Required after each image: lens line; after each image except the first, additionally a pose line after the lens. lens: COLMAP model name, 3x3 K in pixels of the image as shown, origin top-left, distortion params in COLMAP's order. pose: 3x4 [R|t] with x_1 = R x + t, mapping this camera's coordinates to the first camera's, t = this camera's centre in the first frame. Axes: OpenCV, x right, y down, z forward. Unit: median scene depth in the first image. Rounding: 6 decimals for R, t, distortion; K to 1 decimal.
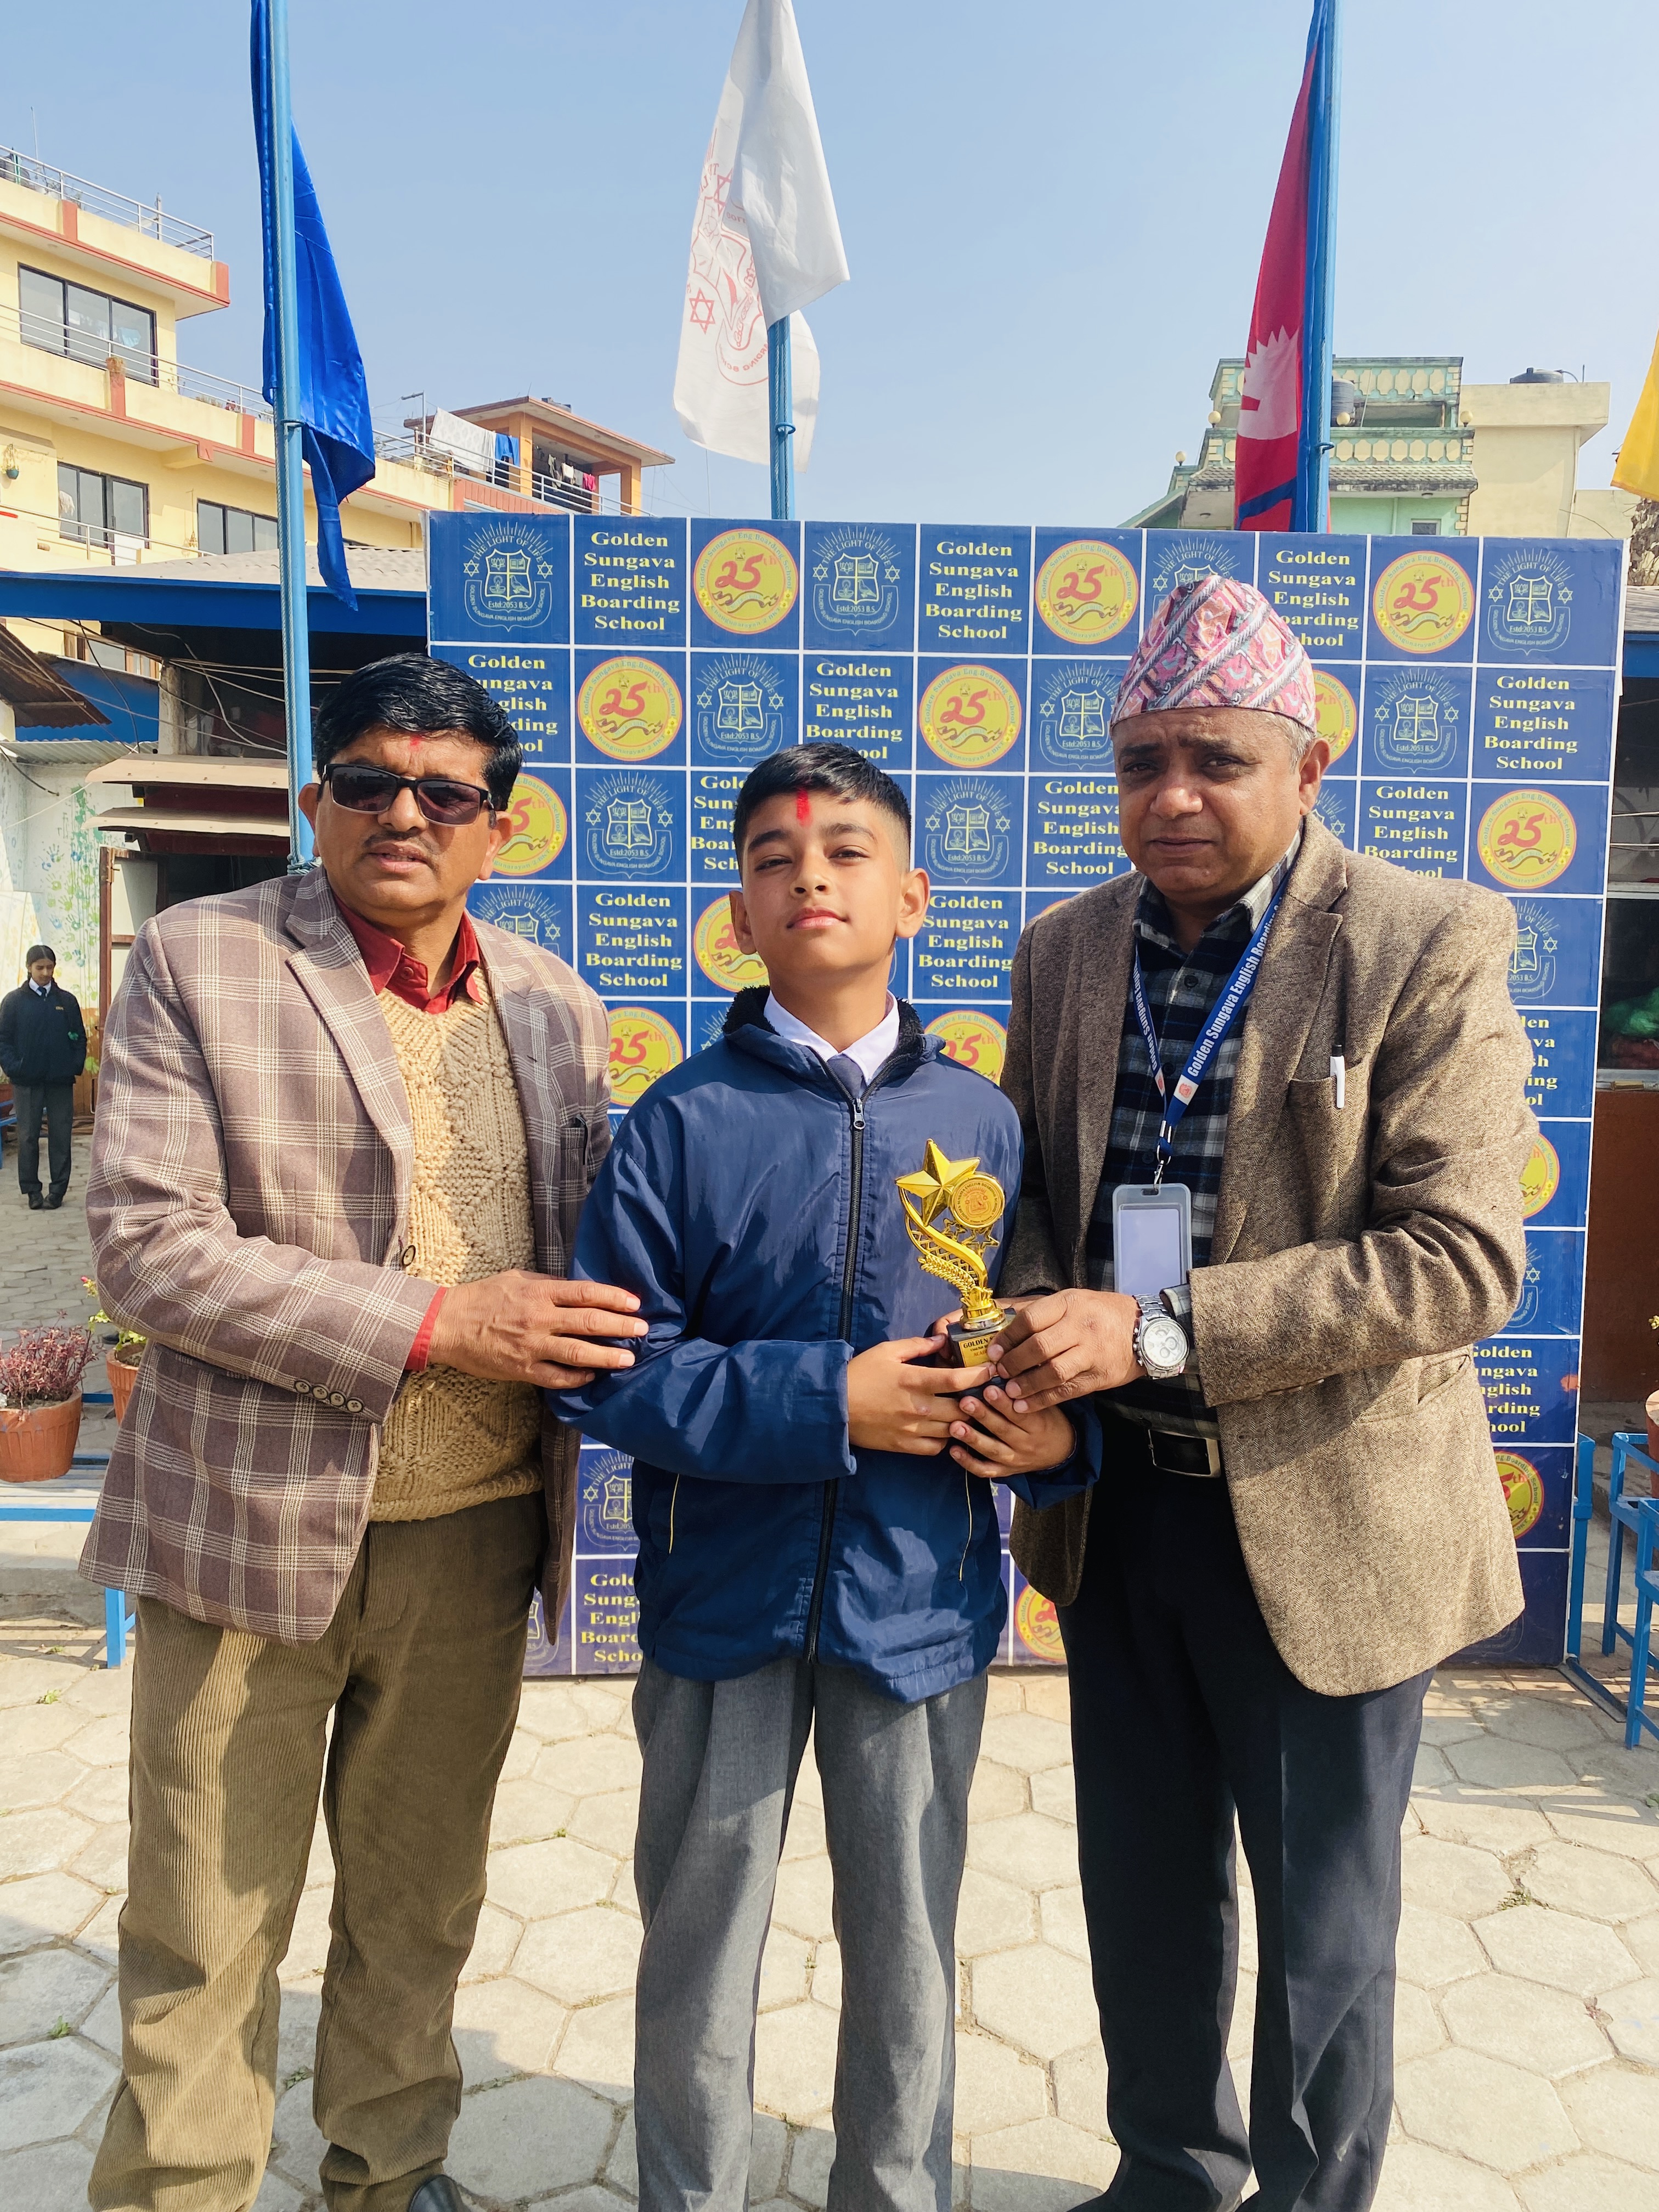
lens RADIAL K [[1695.9, 0, 820.3], [0, 1695.9, 1120.4], [0, 0, 1]] dist [0.053643, -0.051684]
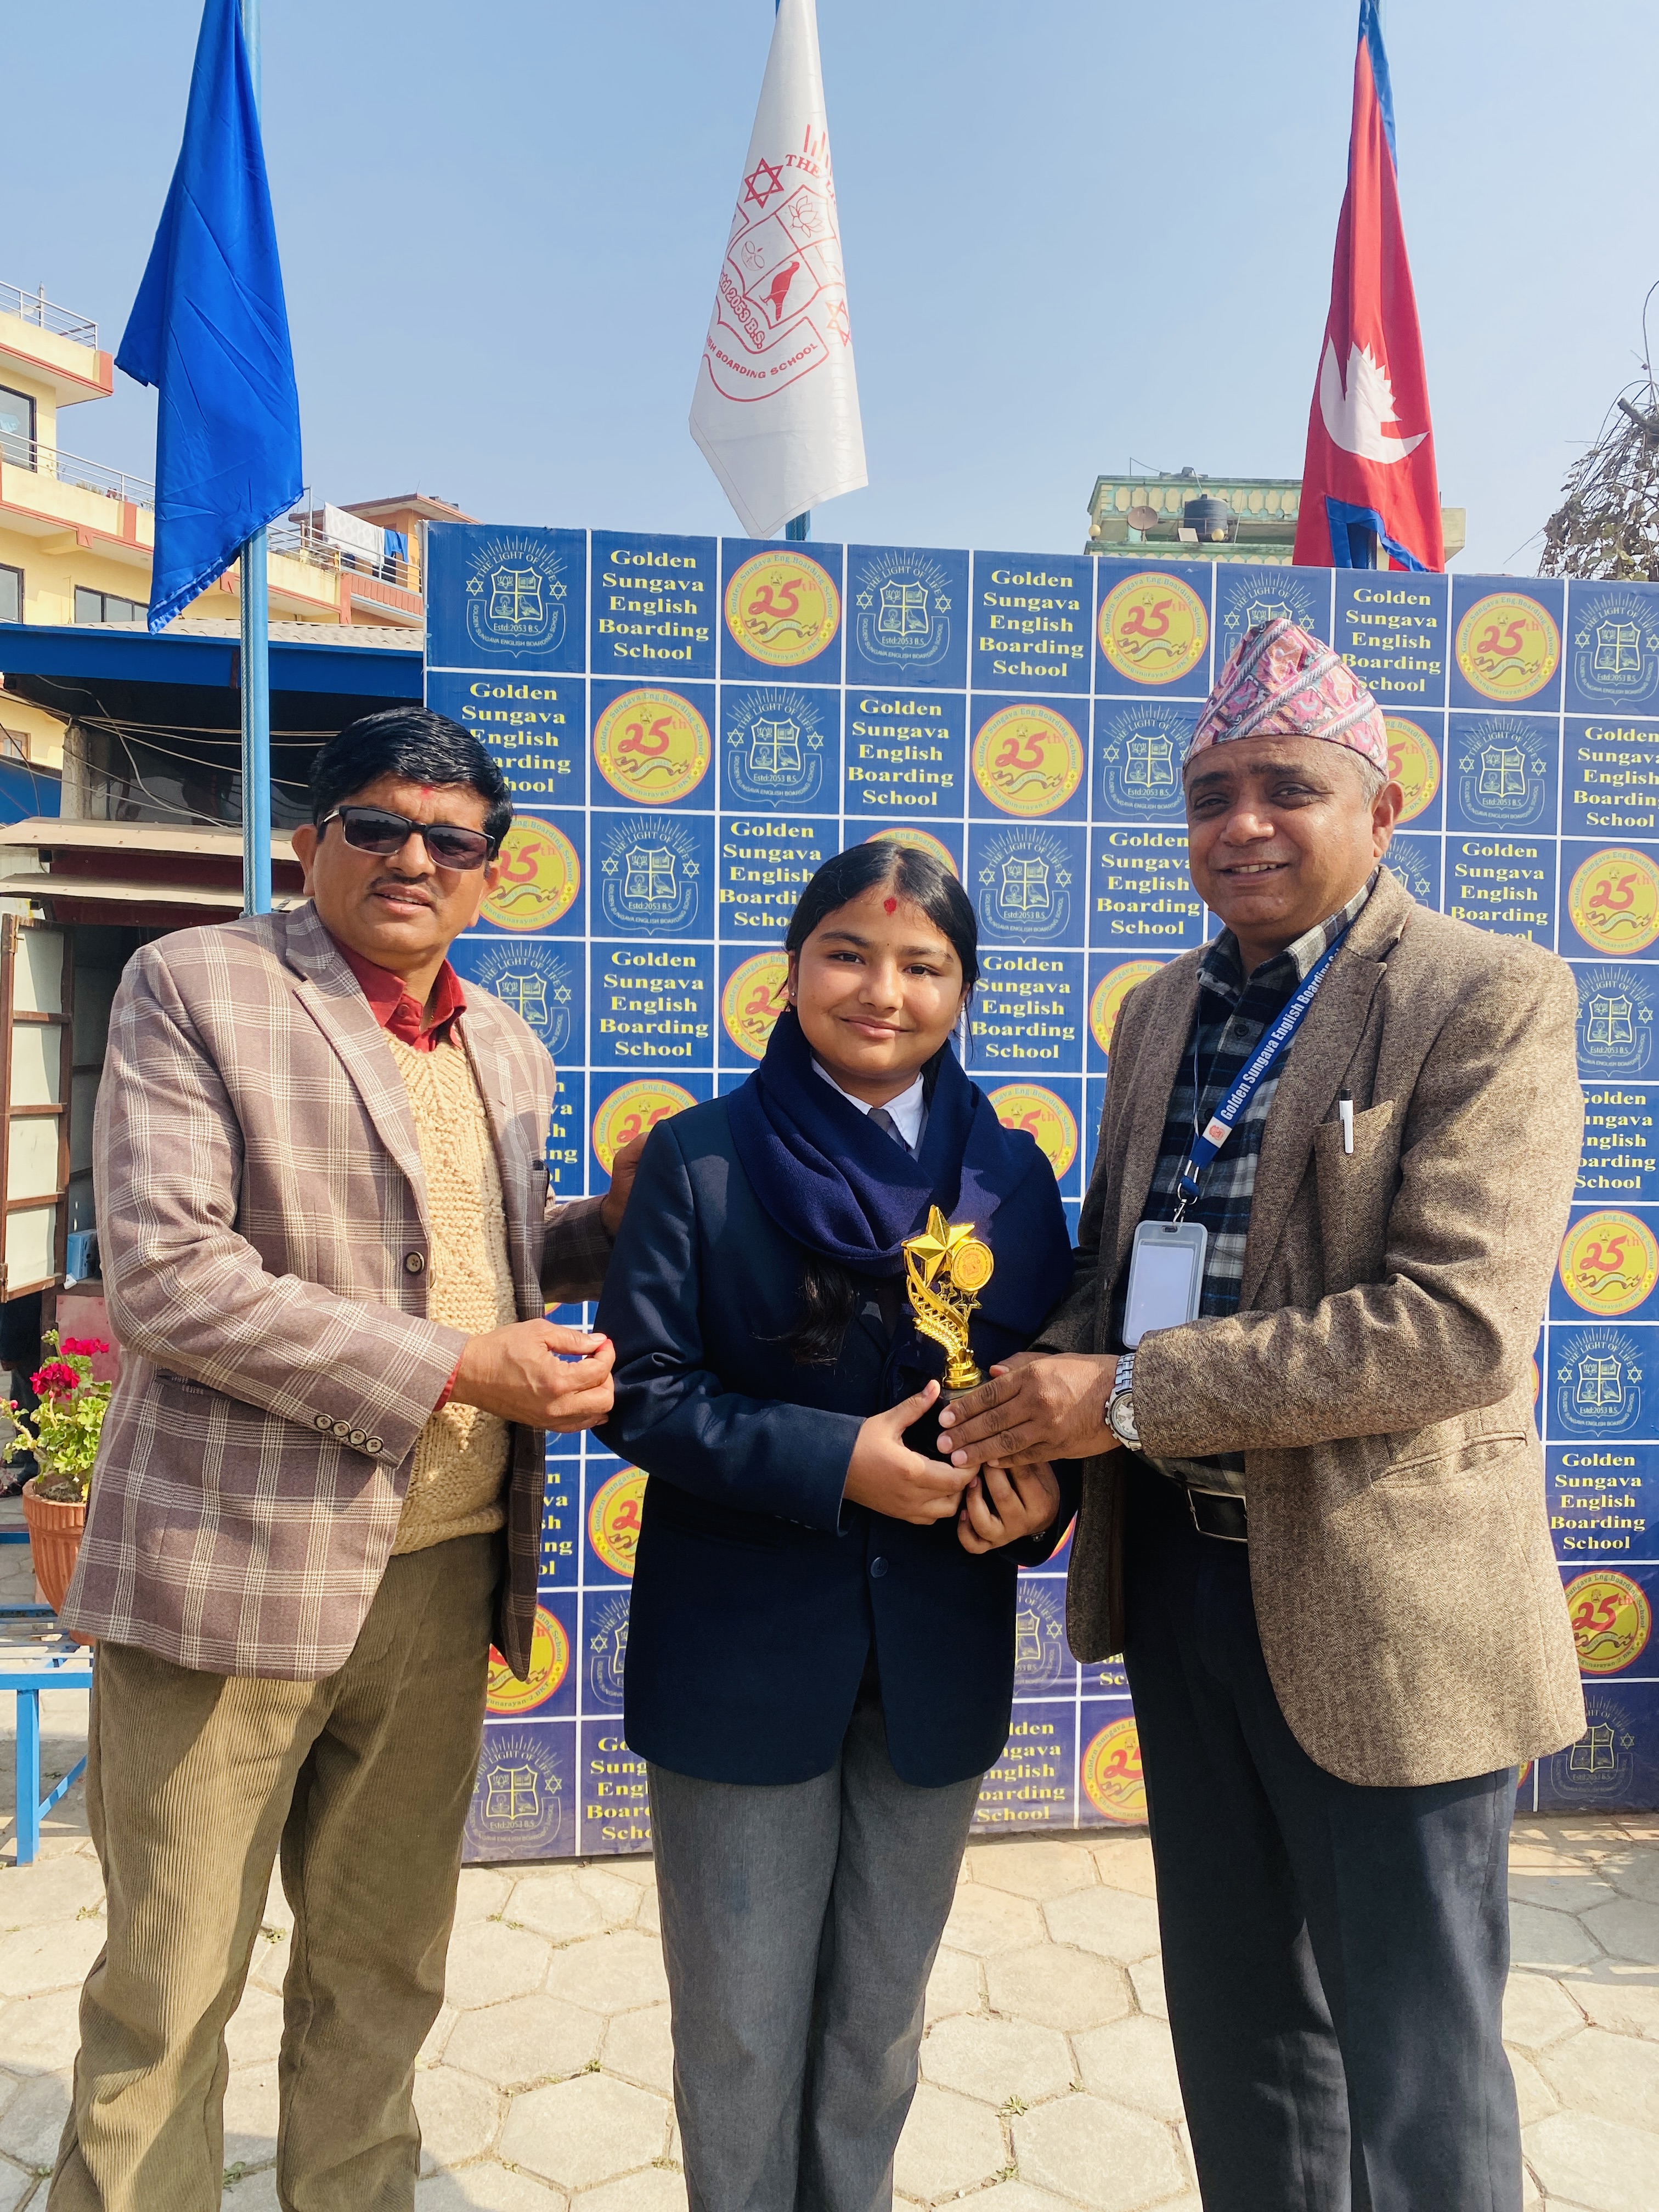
lens RADIAL K [[1700.5, 0, 823.3], [0, 1700.5, 1117.5], [0, 0, 1]] dist [0.038130, -0.031270]
pose [[0.997348, -0.001067, 0.072774, -0.086971], [0.005340, 0.998270, -0.058548, 0.004796], [-0.072585, 0.058781, 0.995629, 0.116644]]
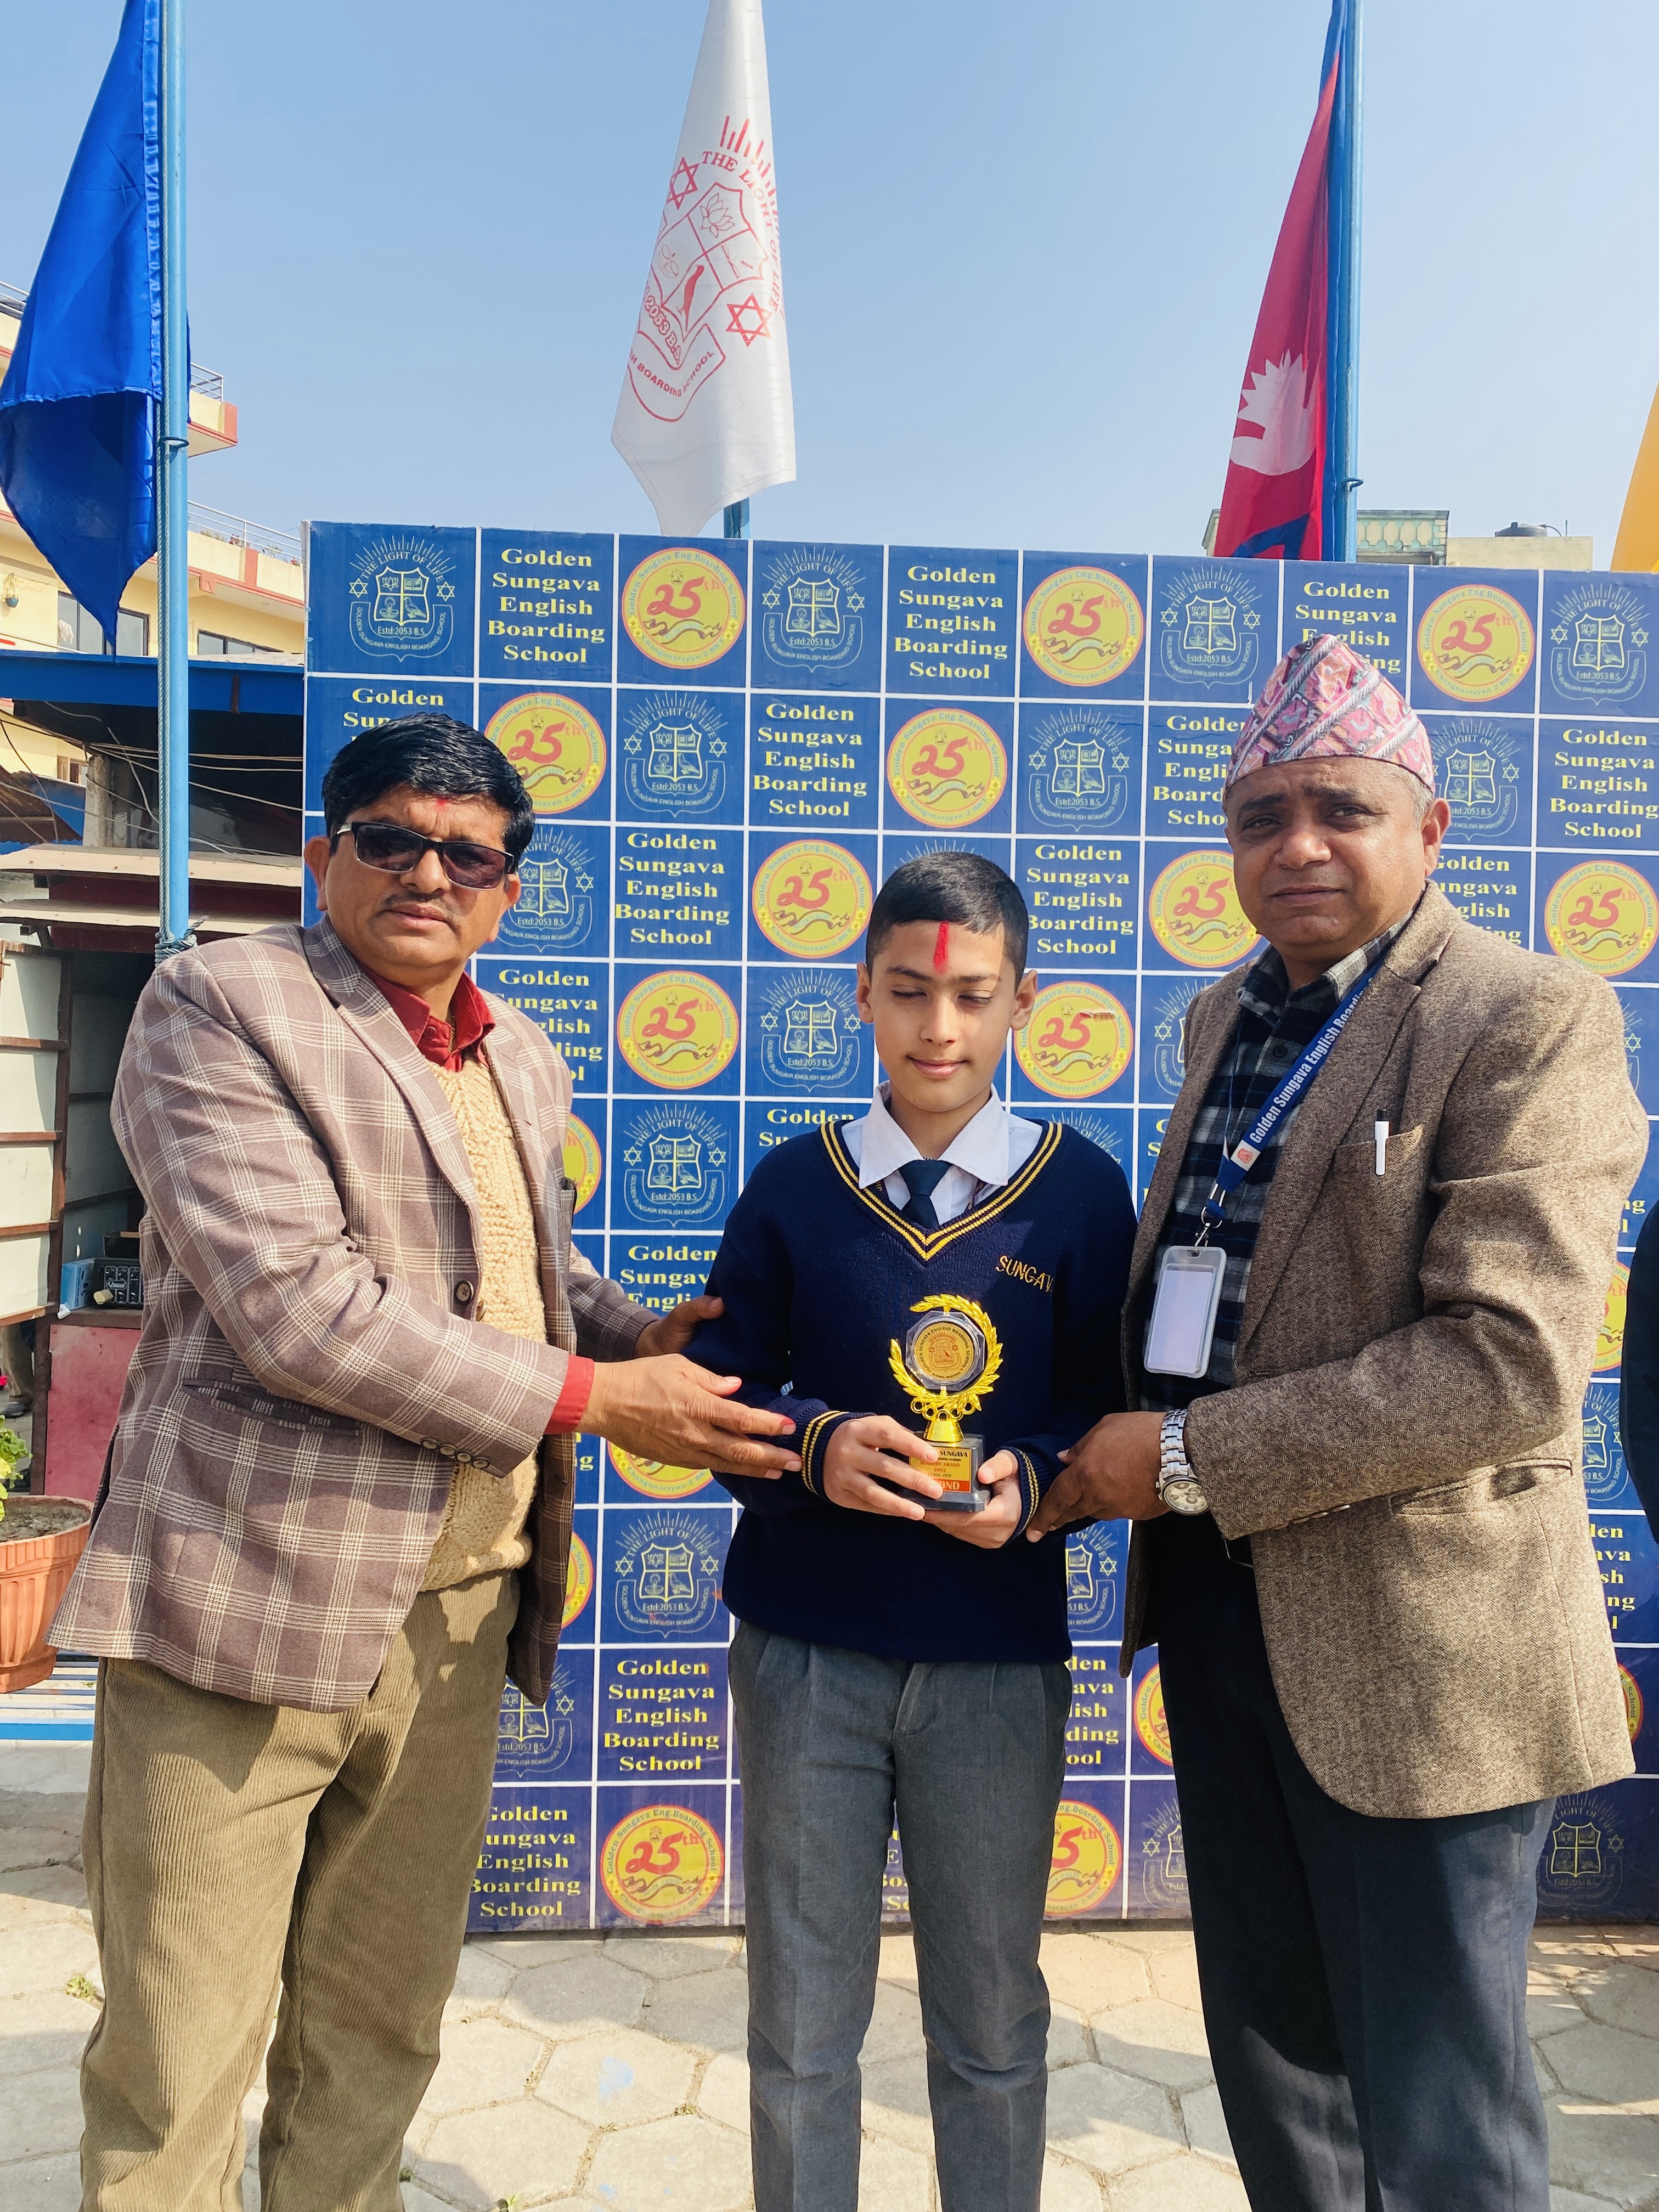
lens RADIAL K [[1696.7, 0, 838.8], [0, 1696.7, 1121.2], [0, 0, 1]] dist [0.059265, -0.063270]
pose [[0.999910, 0.007495, 0.011085, 0.026096], [-0.006603, 0.996898, -0.078428, 0.005260], [-0.011639, 0.078347, 0.996858, 0.168534]]
